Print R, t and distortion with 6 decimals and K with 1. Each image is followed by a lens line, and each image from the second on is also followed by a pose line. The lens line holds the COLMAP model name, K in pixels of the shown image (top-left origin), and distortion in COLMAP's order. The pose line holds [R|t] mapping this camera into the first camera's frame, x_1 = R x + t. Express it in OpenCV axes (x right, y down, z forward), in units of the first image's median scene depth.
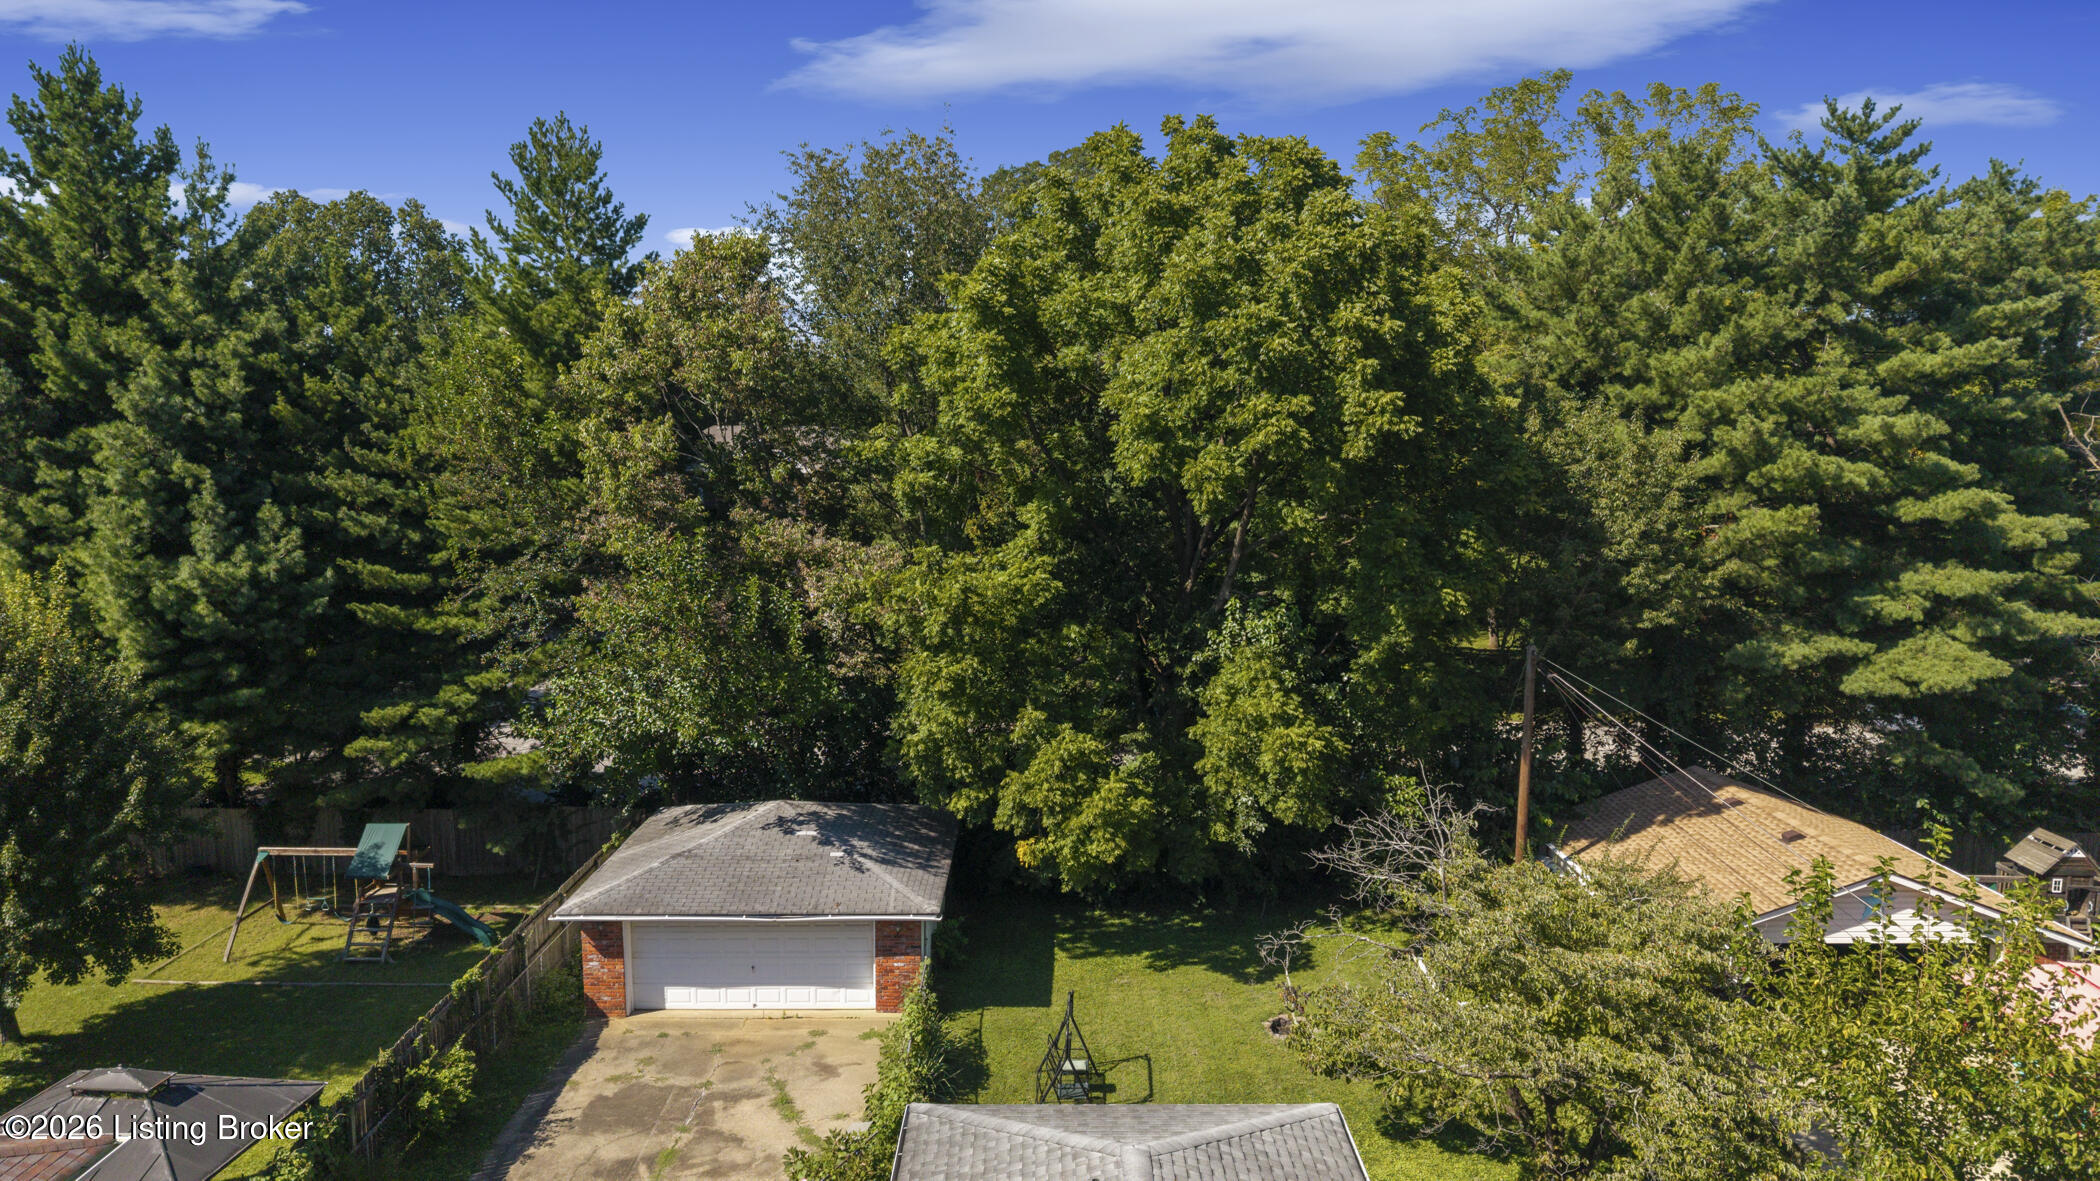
lens RADIAL K [[1419.3, 0, 1061.4], [0, 1419.3, 574.5], [0, 0, 1]] dist [0.029102, -0.027859]
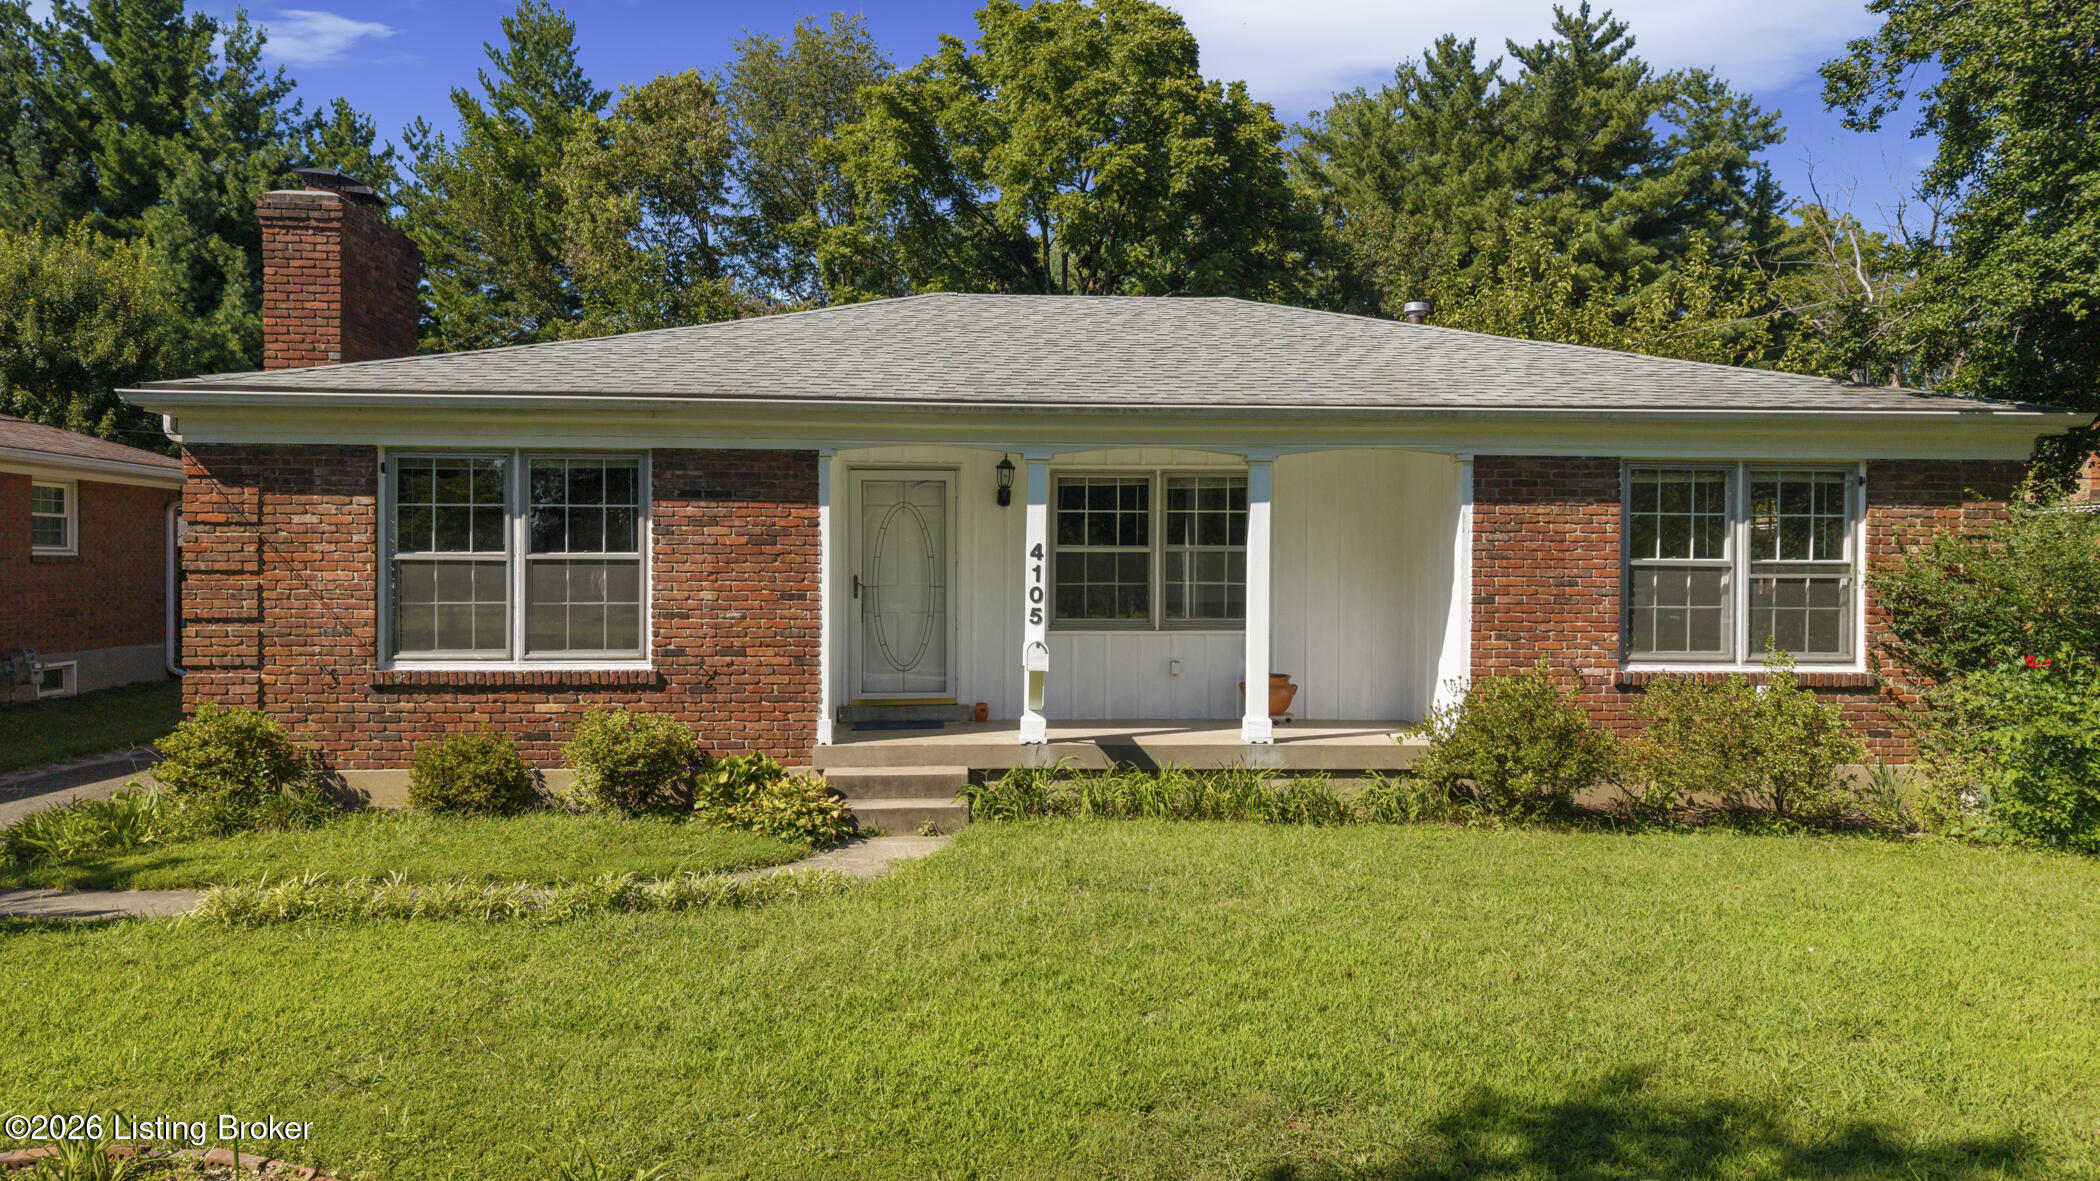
lens RADIAL K [[1419.3, 0, 1056.8], [0, 1419.3, 554.7], [0, 0, 1]] dist [0.029102, -0.027859]
pose [[0.998145, -0.000609, 0.060874, 0.012774], [0.008006, 0.992580, -0.121331, 0.322898], [-0.060348, 0.121593, 0.990744, -0.190219]]
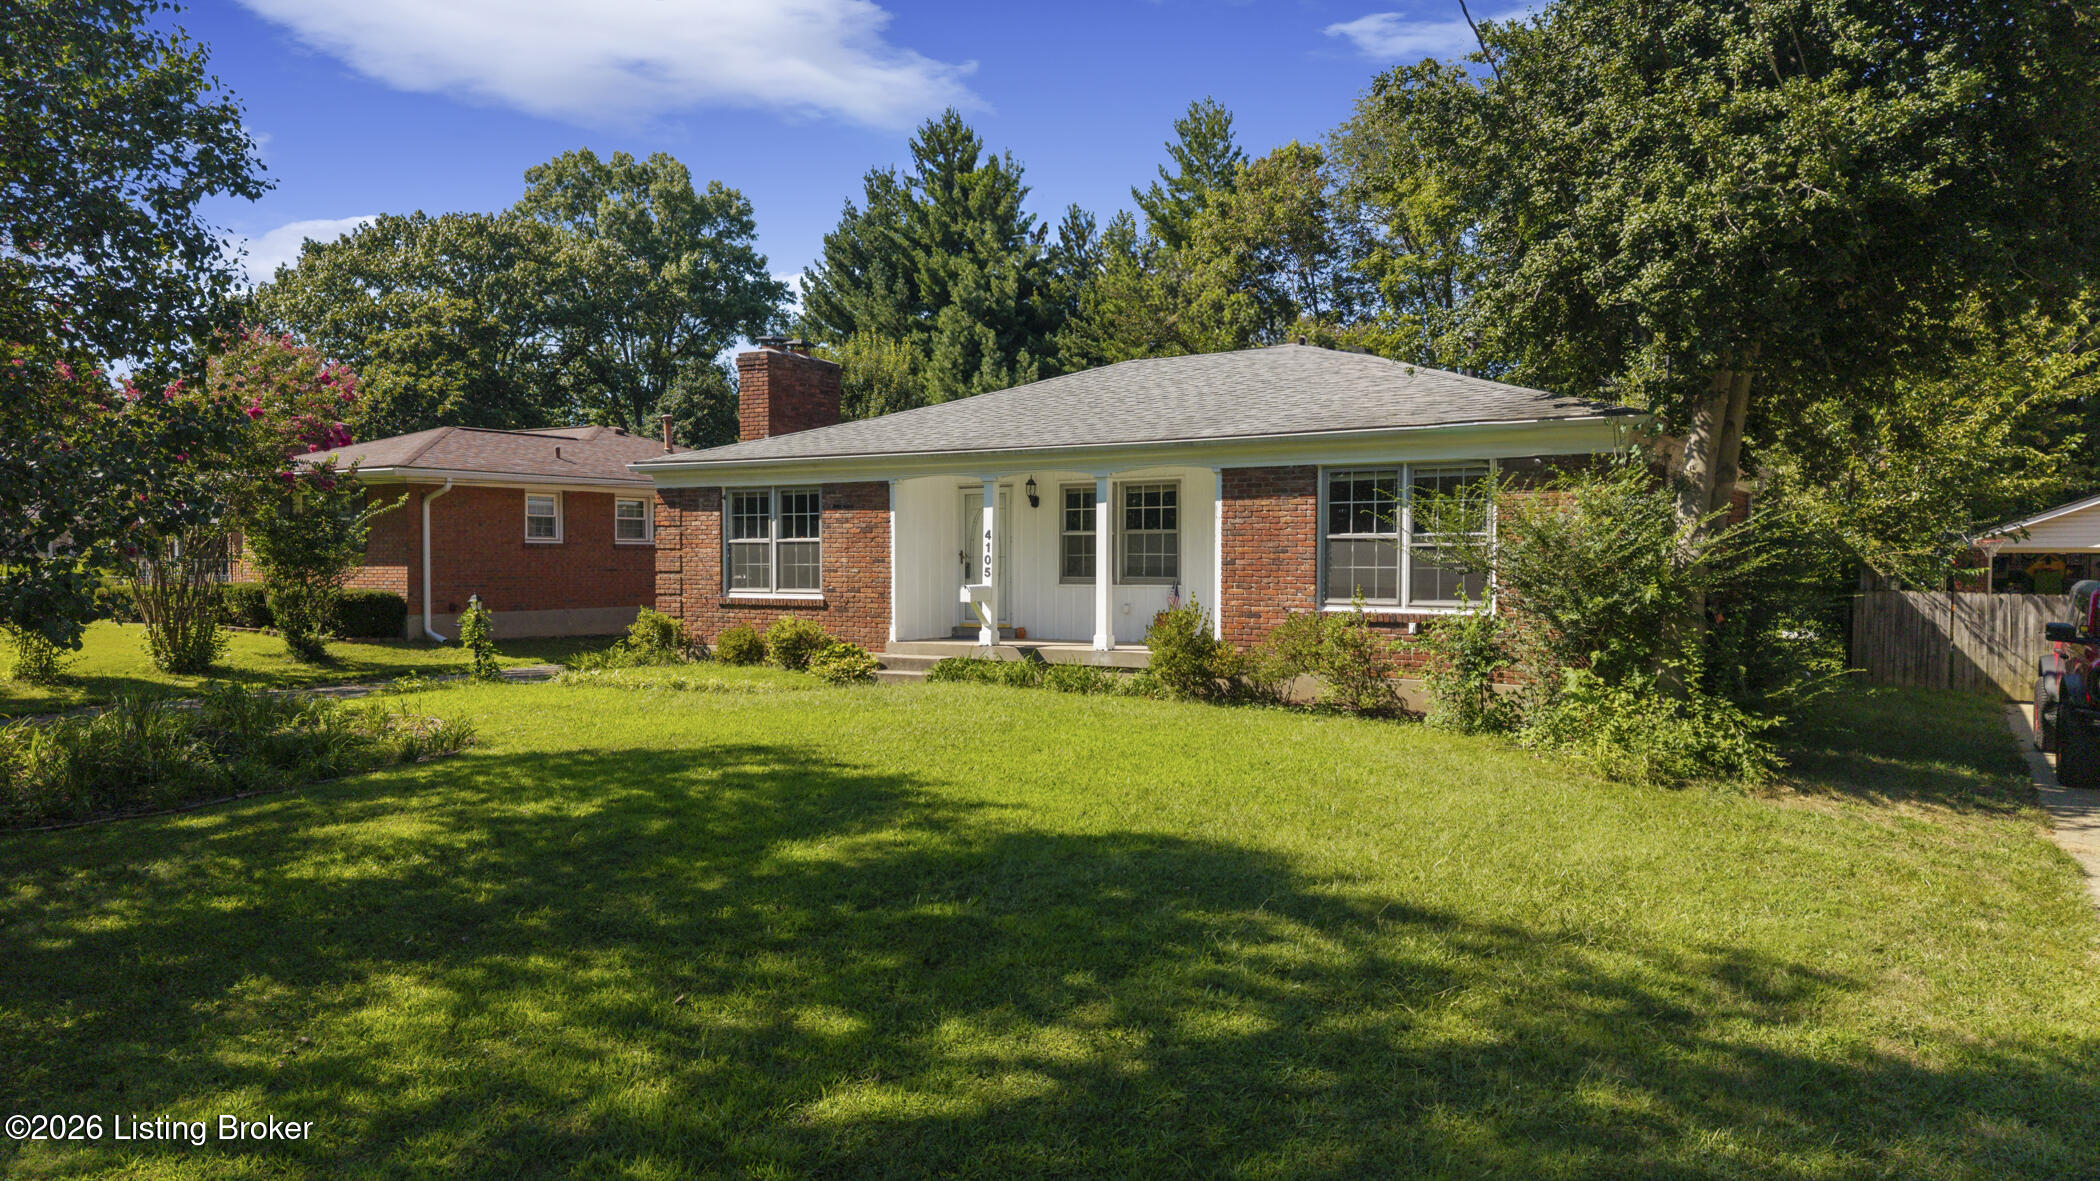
lens RADIAL K [[1419.3, 0, 1038.5], [0, 1419.3, 599.1], [0, 0, 1]] dist [0.029102, -0.027859]
pose [[0.838177, 0.011478, -0.545278, 0.348525], [-0.060443, 0.995575, -0.071954, 0.347065], [0.542039, 0.093268, 0.835161, -0.322306]]
